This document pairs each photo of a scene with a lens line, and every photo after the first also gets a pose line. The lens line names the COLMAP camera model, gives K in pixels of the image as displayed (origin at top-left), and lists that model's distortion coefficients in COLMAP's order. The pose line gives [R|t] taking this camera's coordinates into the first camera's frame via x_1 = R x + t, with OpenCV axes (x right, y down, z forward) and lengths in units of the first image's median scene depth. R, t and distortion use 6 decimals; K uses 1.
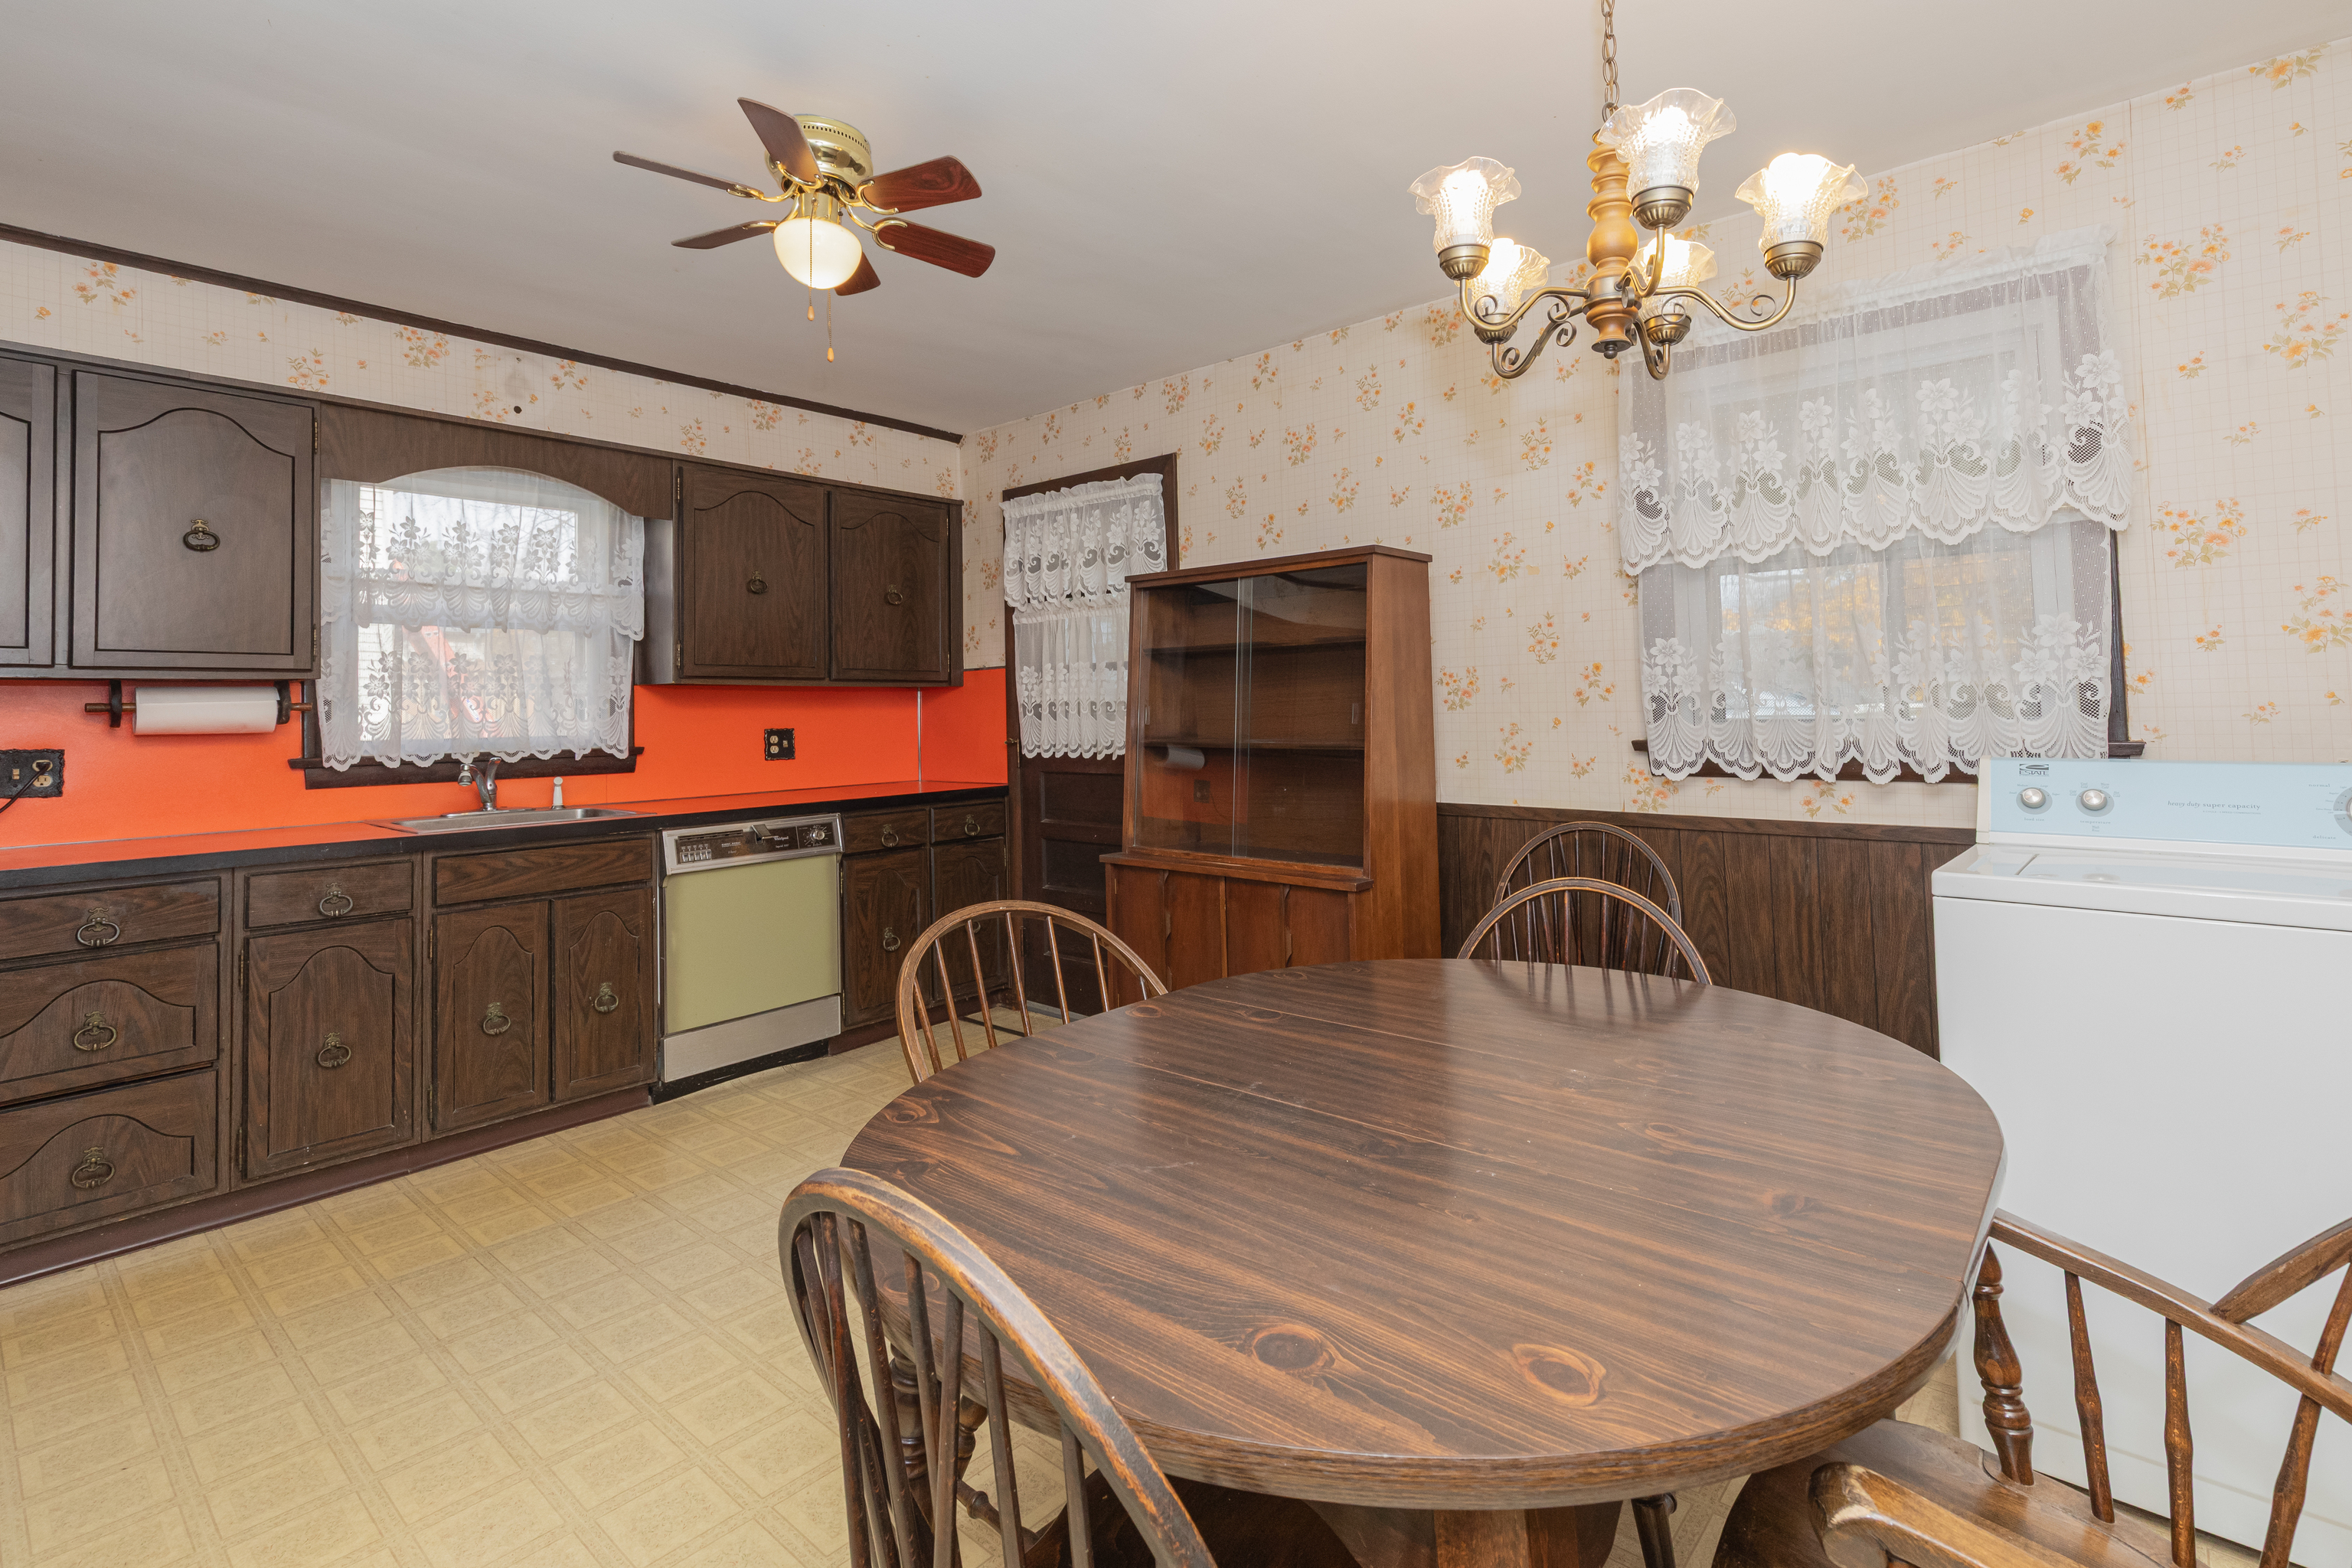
lens RADIAL K [[1086.9, 0, 1198.5], [0, 1086.9, 674.6], [0, 0, 1]] dist [0.010410, -0.000375]
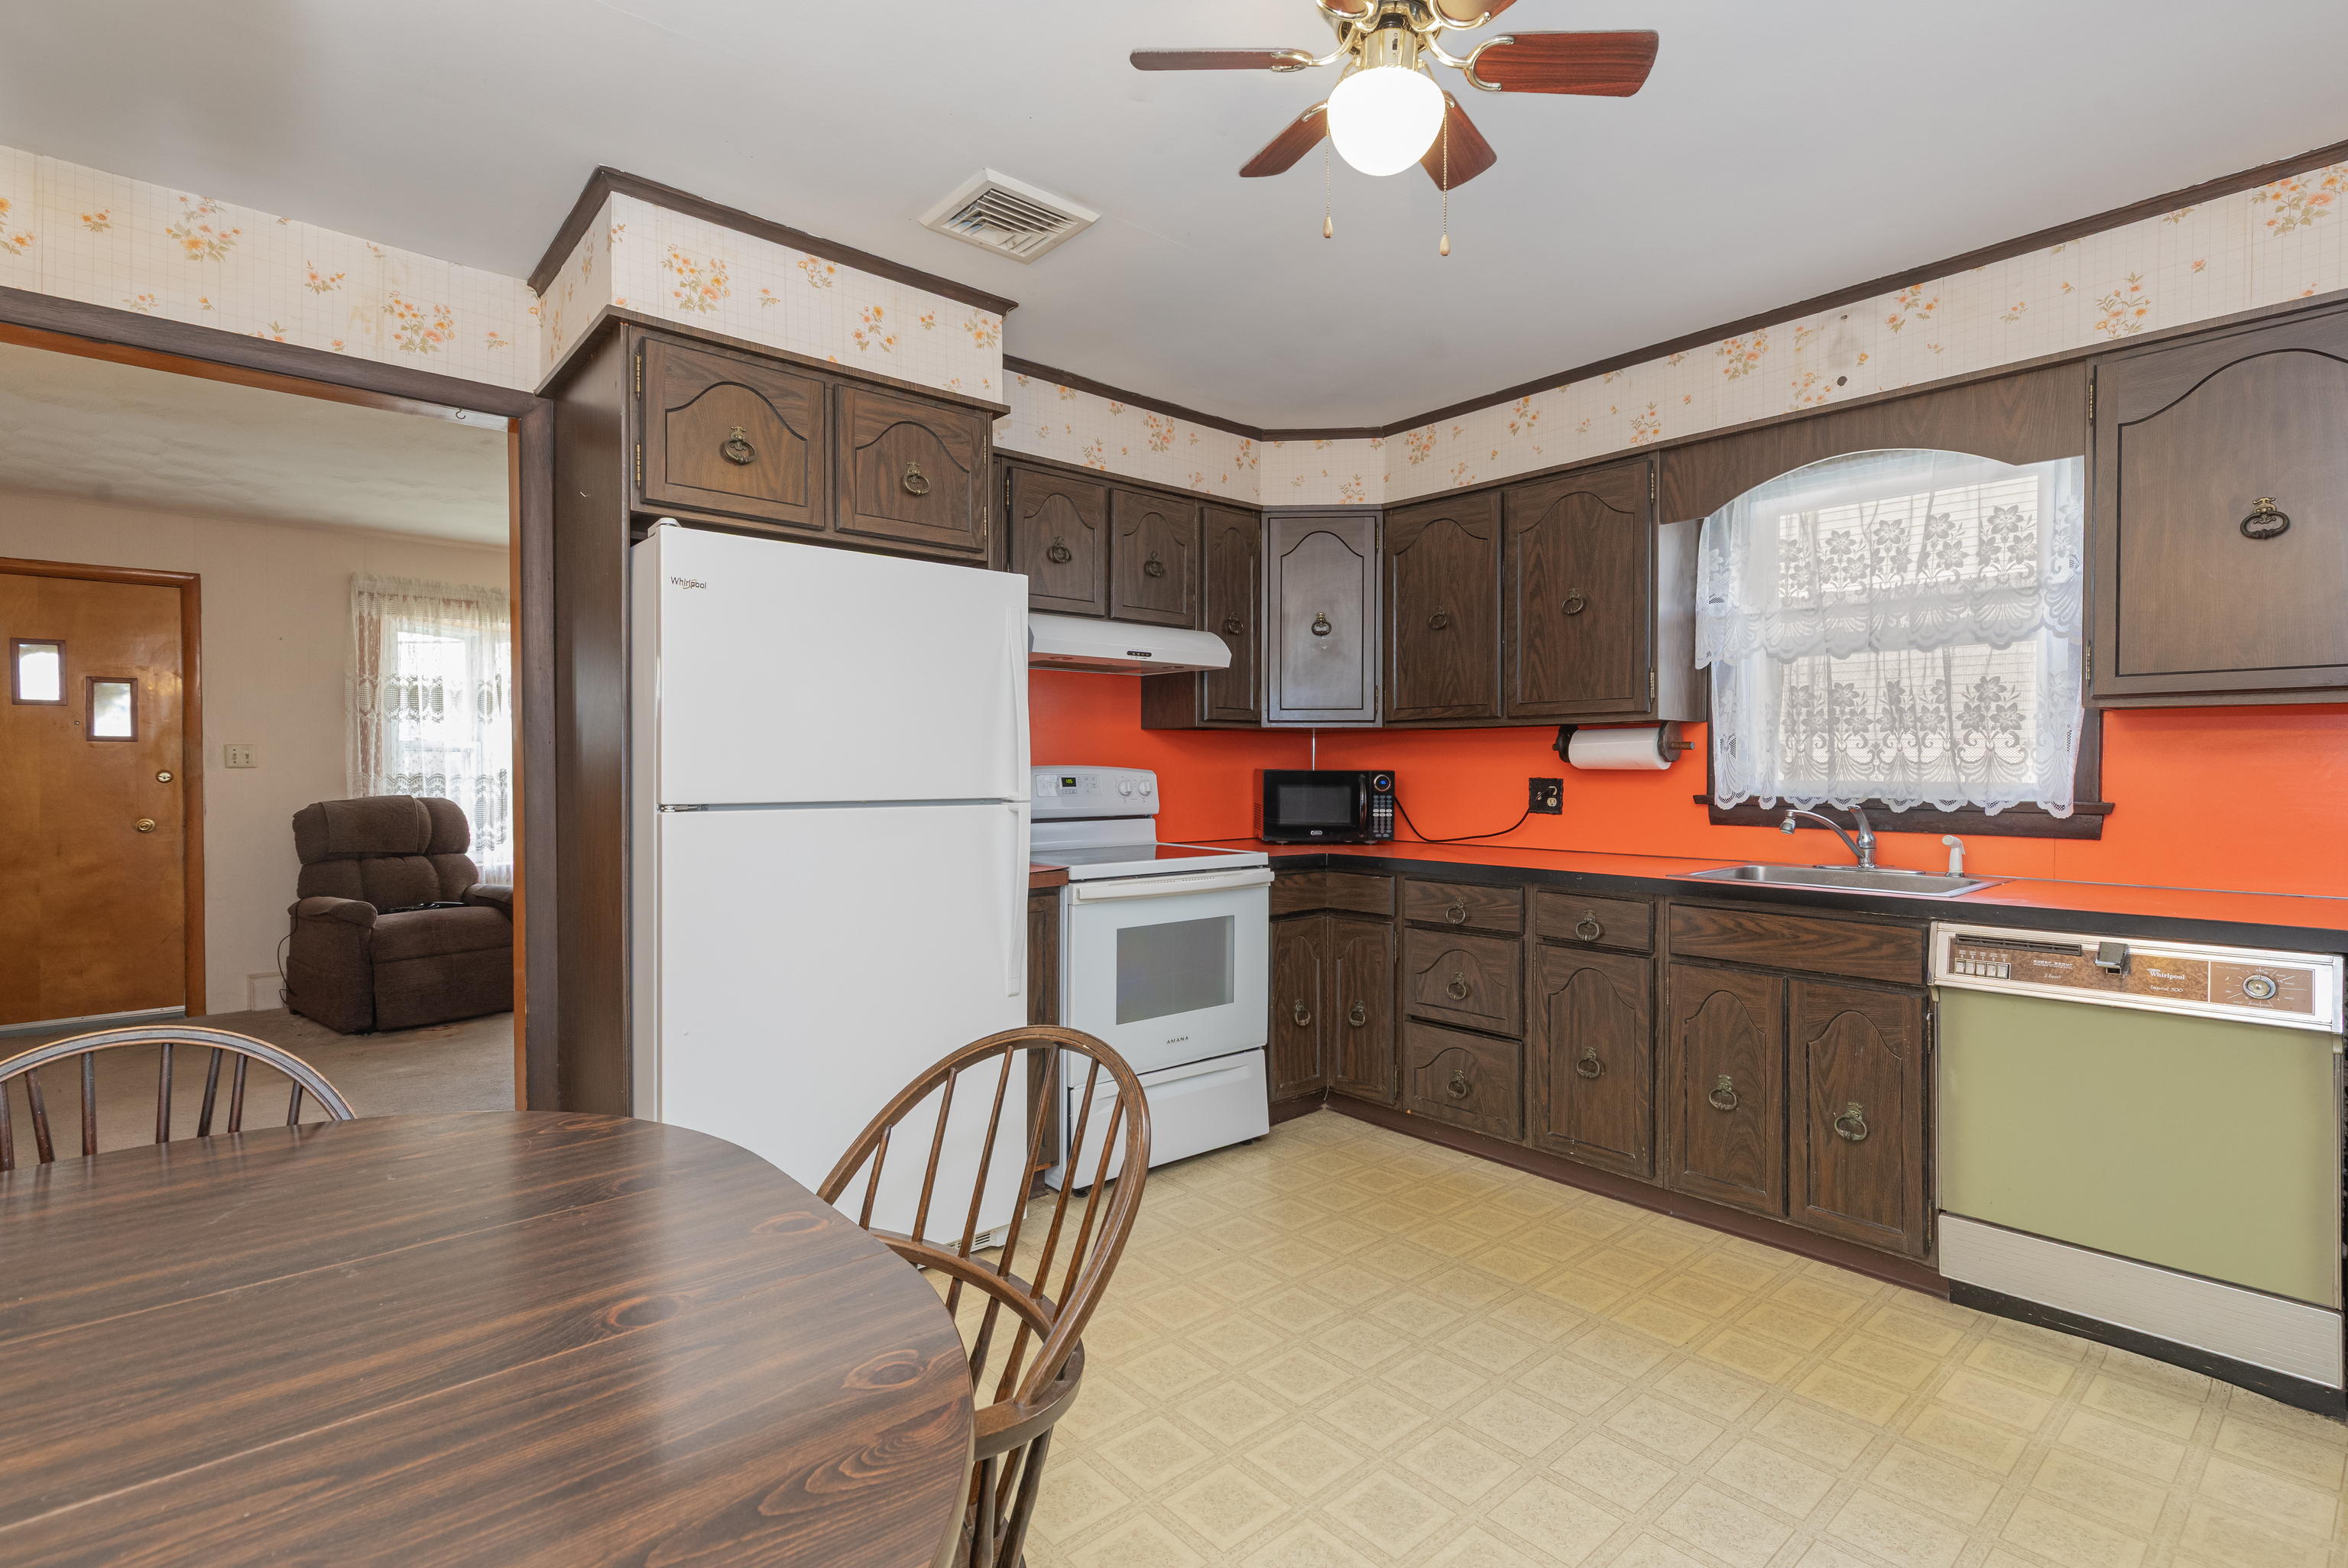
lens RADIAL K [[1084.9, 0, 1192.4], [0, 1084.9, 790.2], [0, 0, 1]] dist [0.010410, -0.000375]
pose [[-0.126750, 0.039193, -0.991160, 0.270928], [0.036565, 0.998725, 0.034816, 0.017746], [0.991261, -0.031829, -0.128021, 0.643660]]
